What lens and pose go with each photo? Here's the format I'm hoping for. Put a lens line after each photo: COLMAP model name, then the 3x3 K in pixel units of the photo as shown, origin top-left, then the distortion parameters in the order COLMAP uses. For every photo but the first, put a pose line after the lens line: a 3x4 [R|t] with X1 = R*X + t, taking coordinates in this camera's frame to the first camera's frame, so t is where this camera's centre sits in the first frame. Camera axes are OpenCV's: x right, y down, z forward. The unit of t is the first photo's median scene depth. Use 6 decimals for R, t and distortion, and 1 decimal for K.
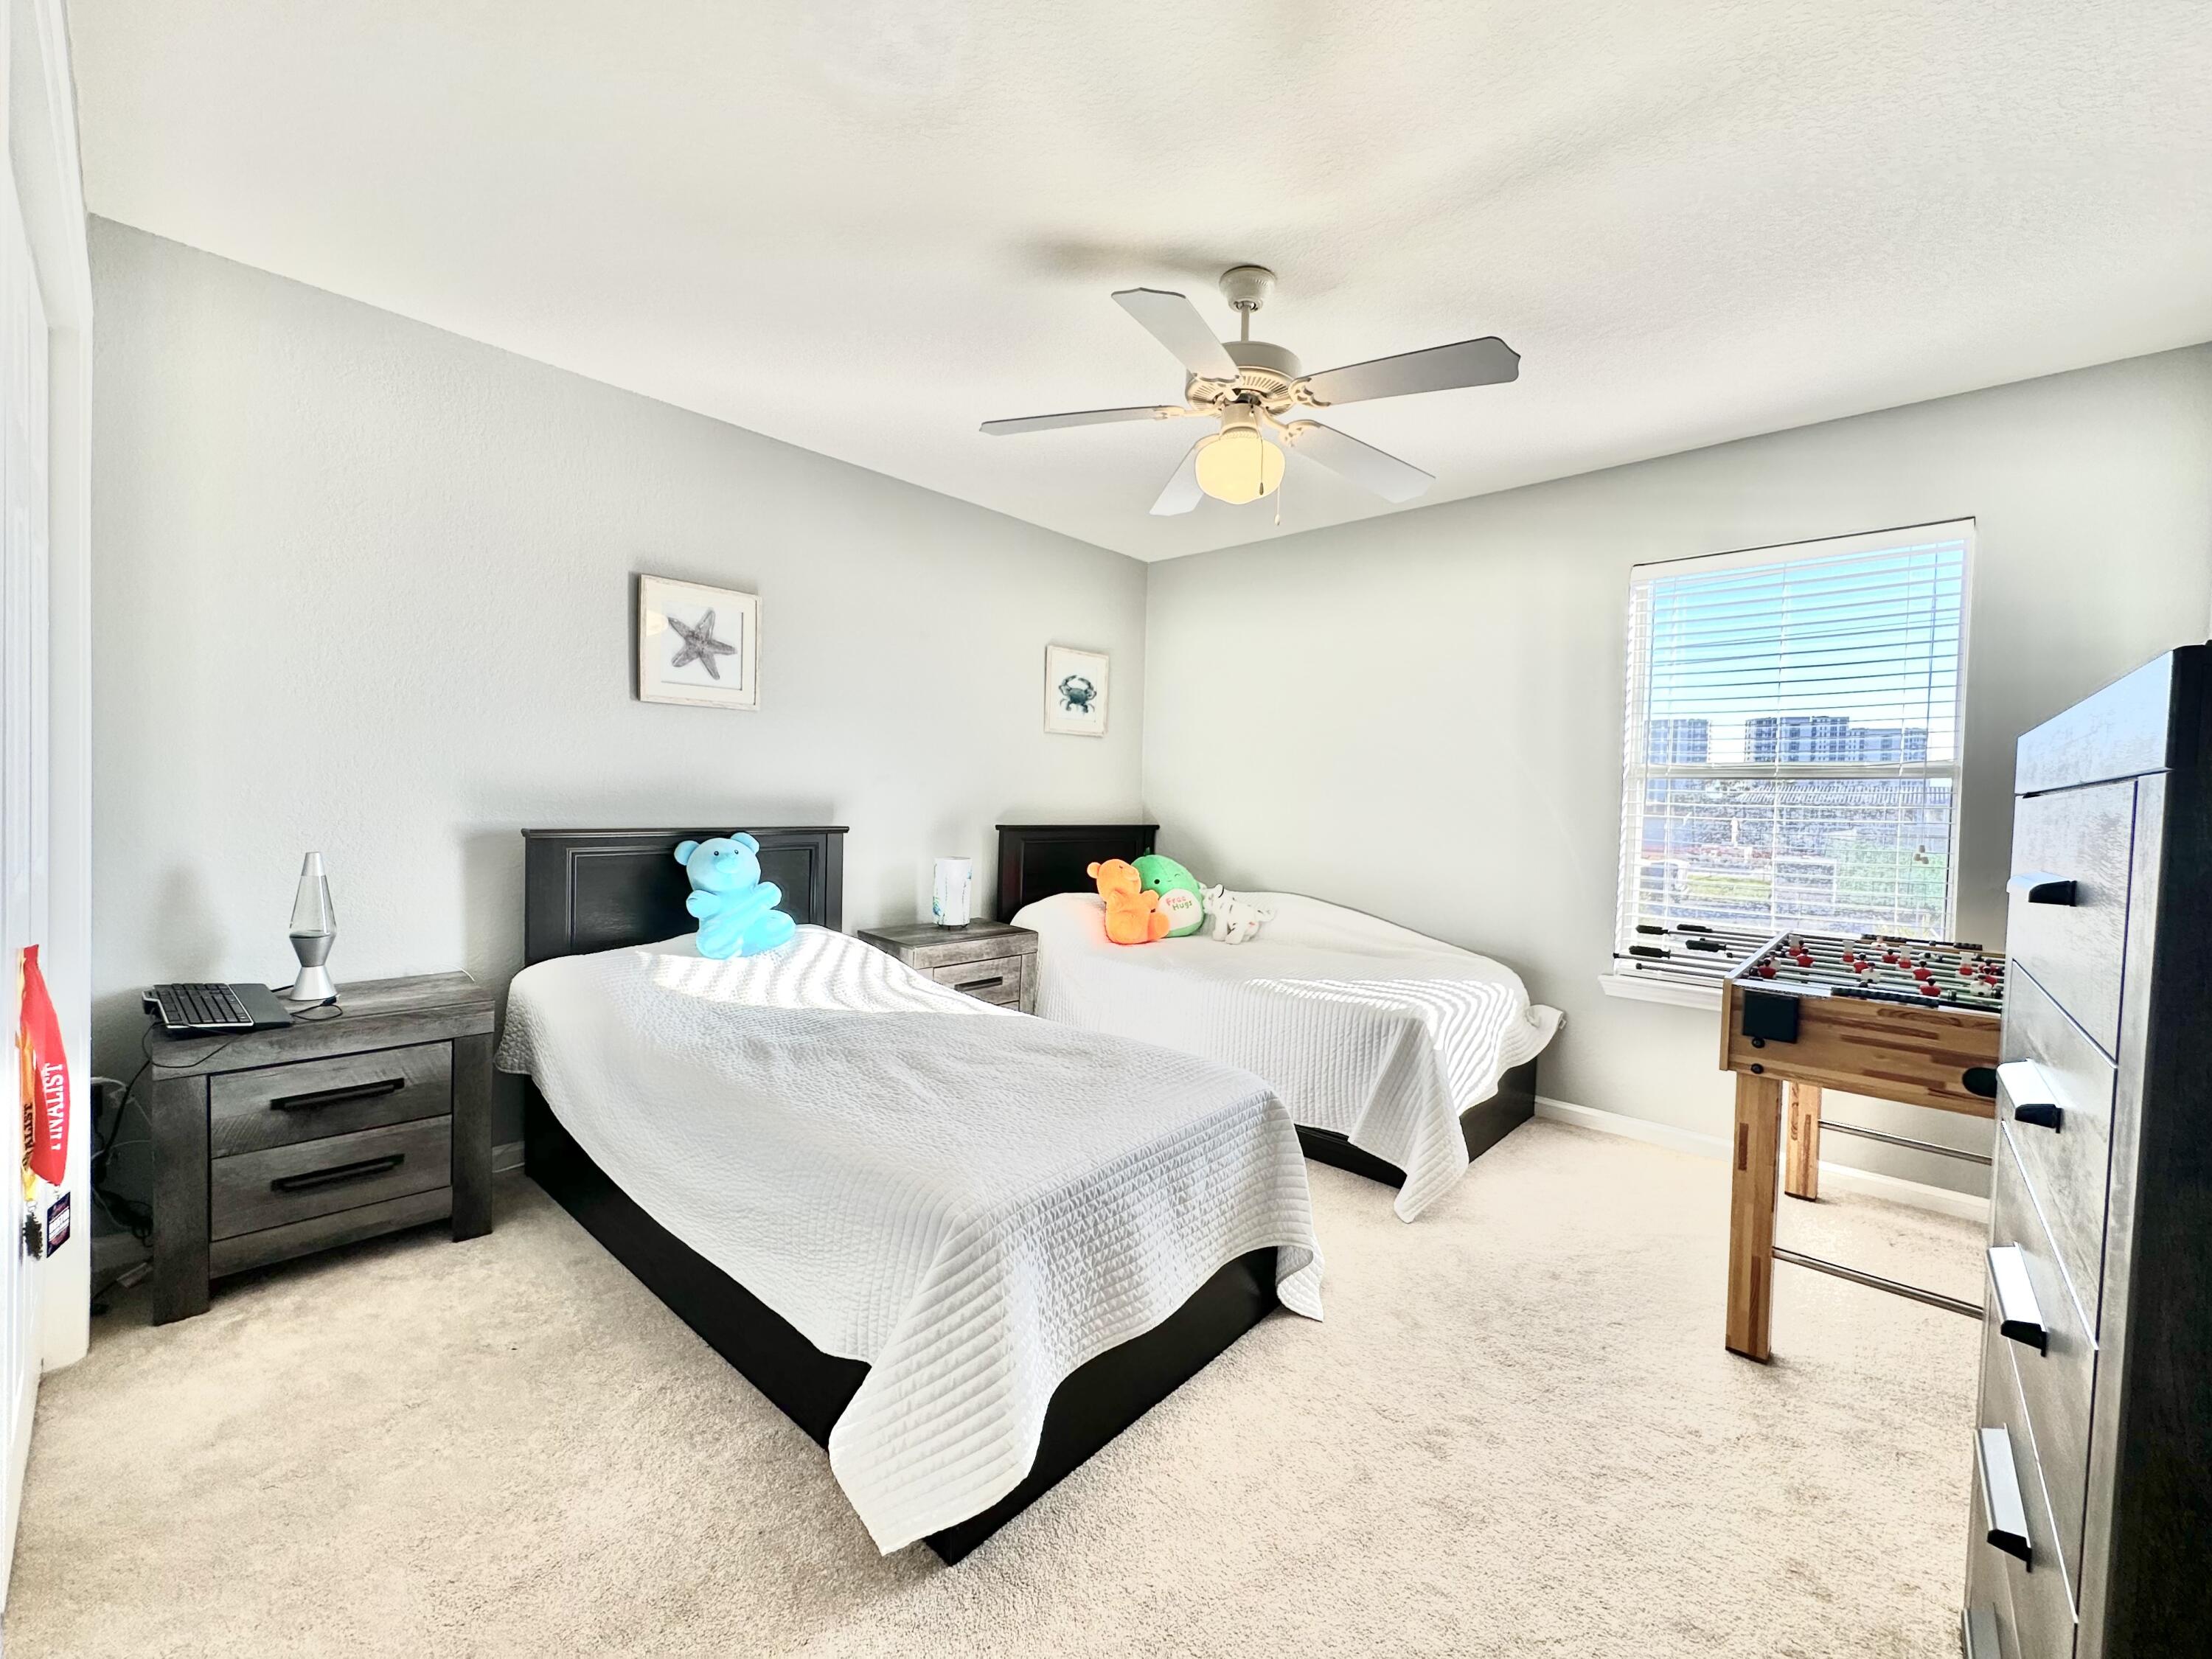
lens RADIAL K [[882.4, 0, 1109.8], [0, 882.4, 826.2], [0, 0, 1]] dist [-0.002527, 0.000056]
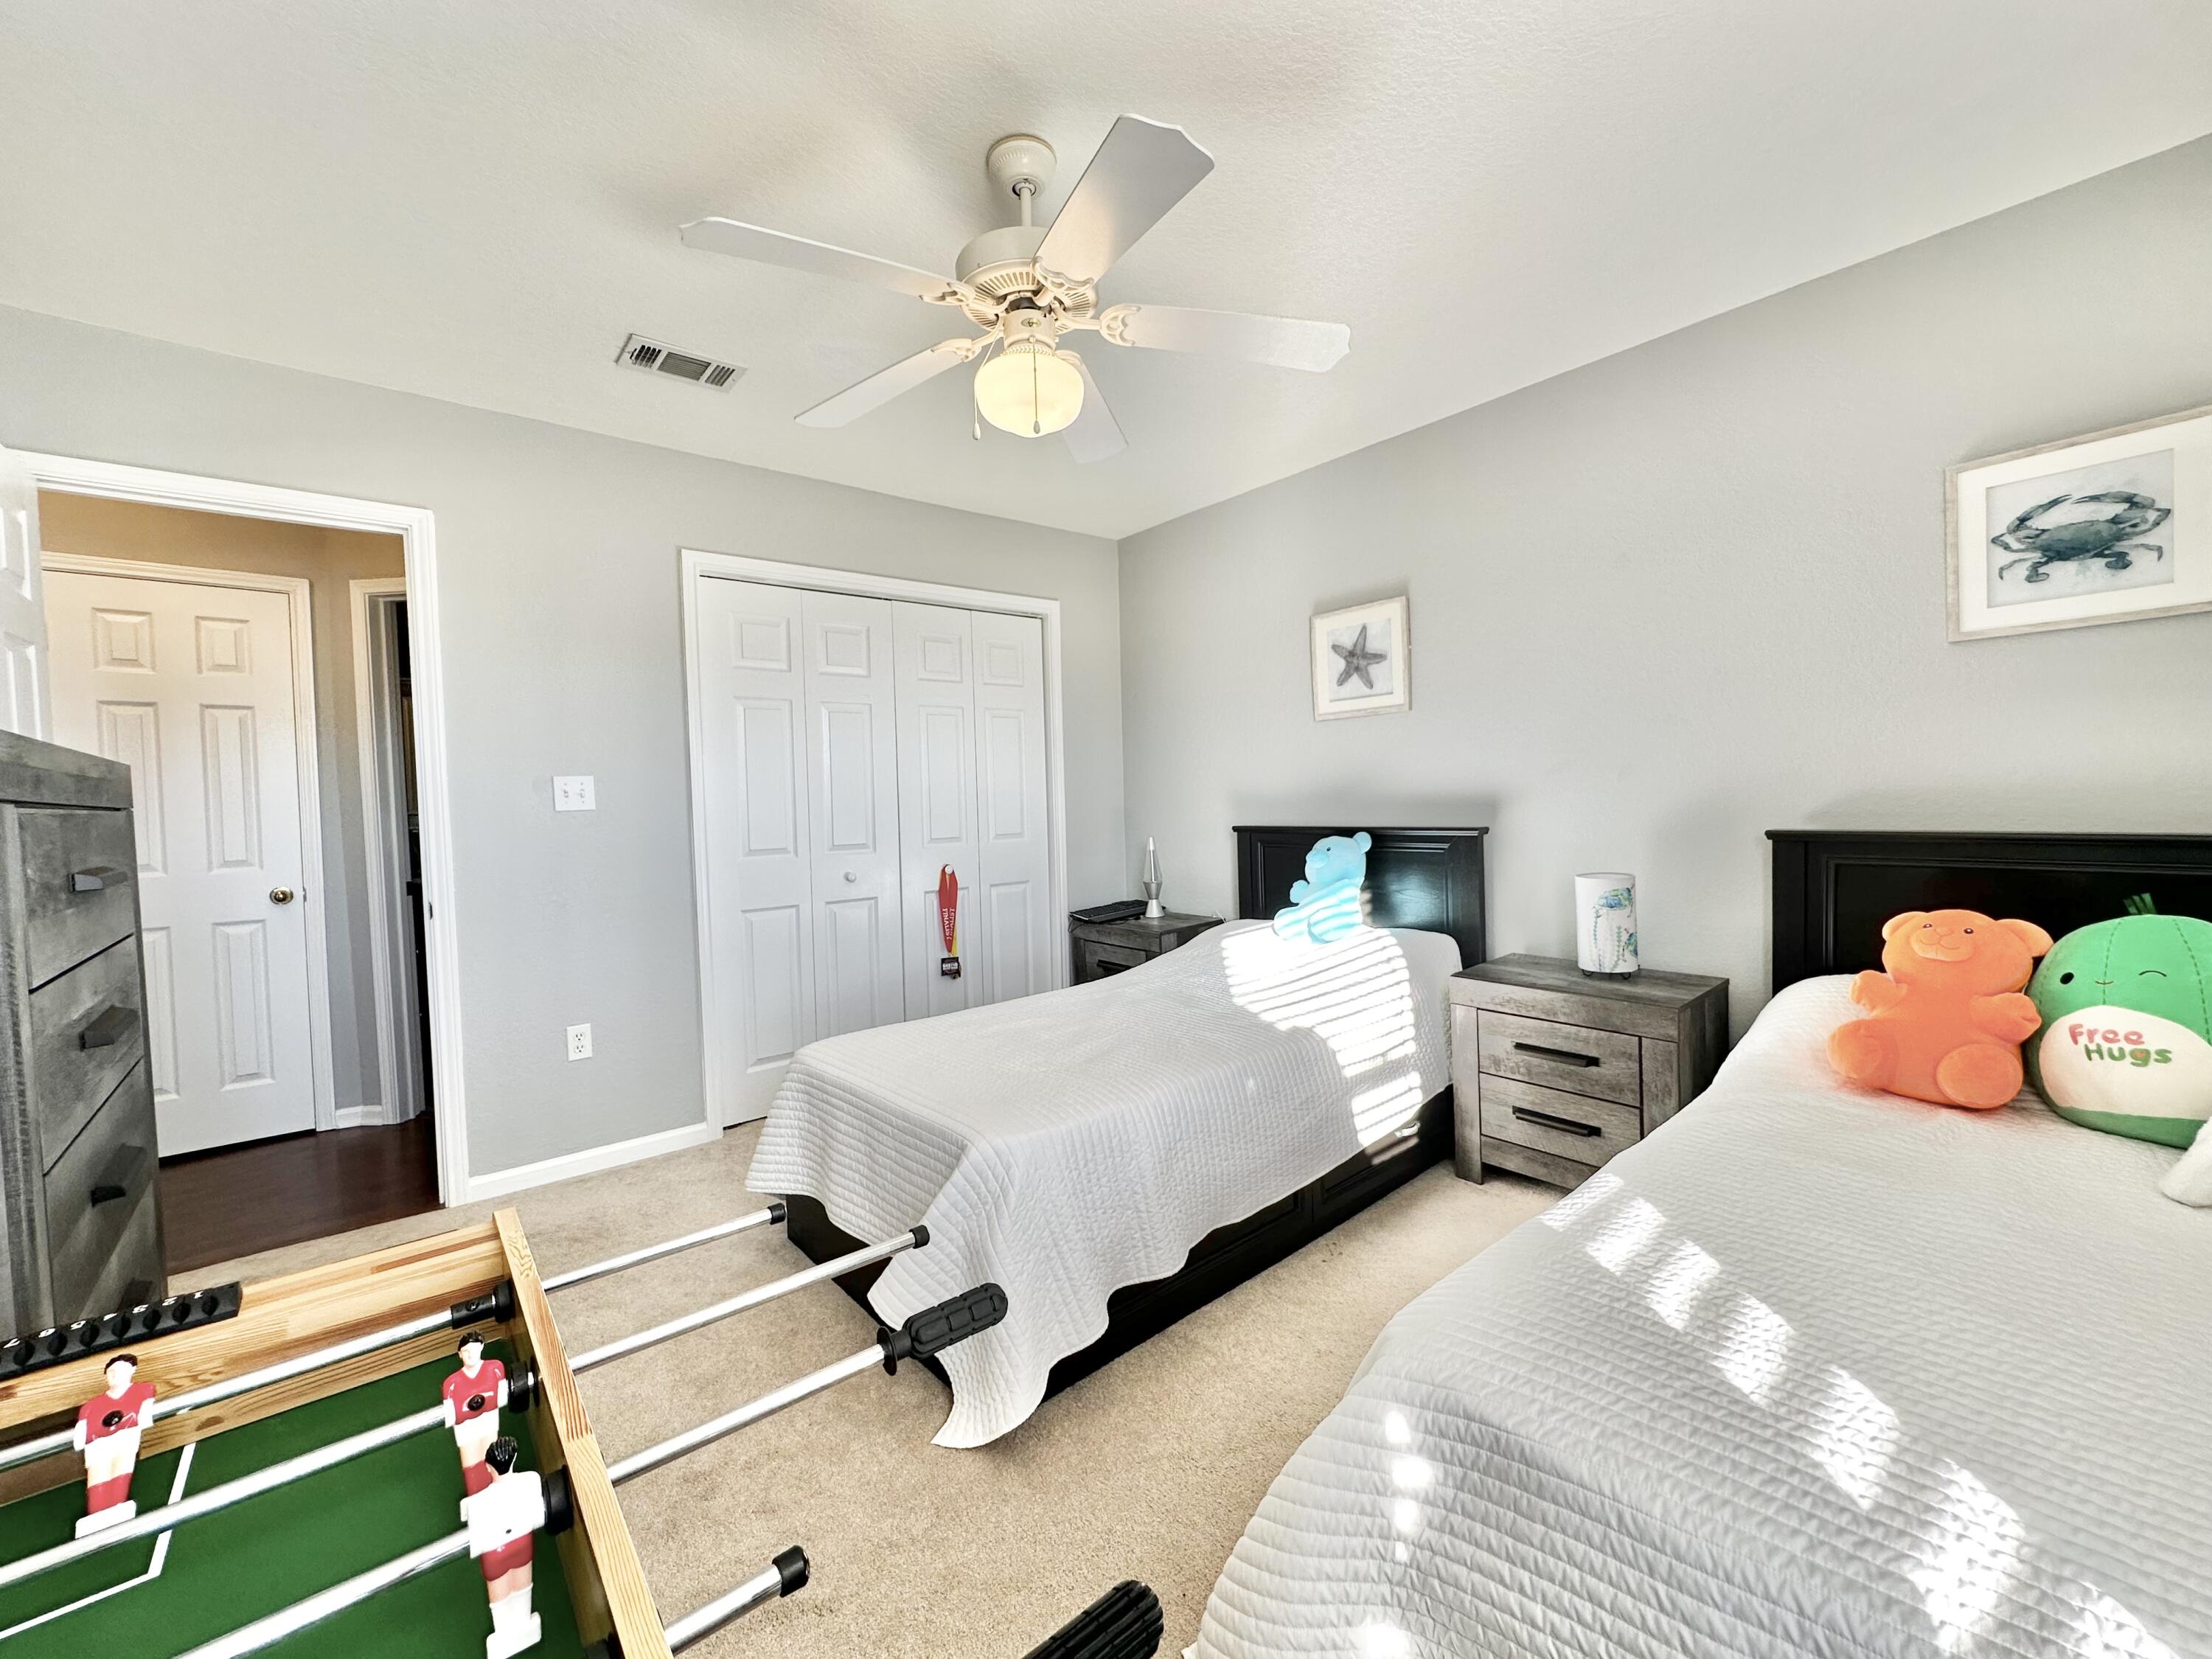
lens RADIAL K [[882.4, 0, 1109.8], [0, 882.4, 826.2], [0, 0, 1]] dist [-0.002527, 0.000056]
pose [[-0.130335, 0.034565, -0.990867, 0.653039], [0.017250, 0.999320, 0.032591, -0.038311], [0.991320, -0.012845, -0.130843, 0.804038]]
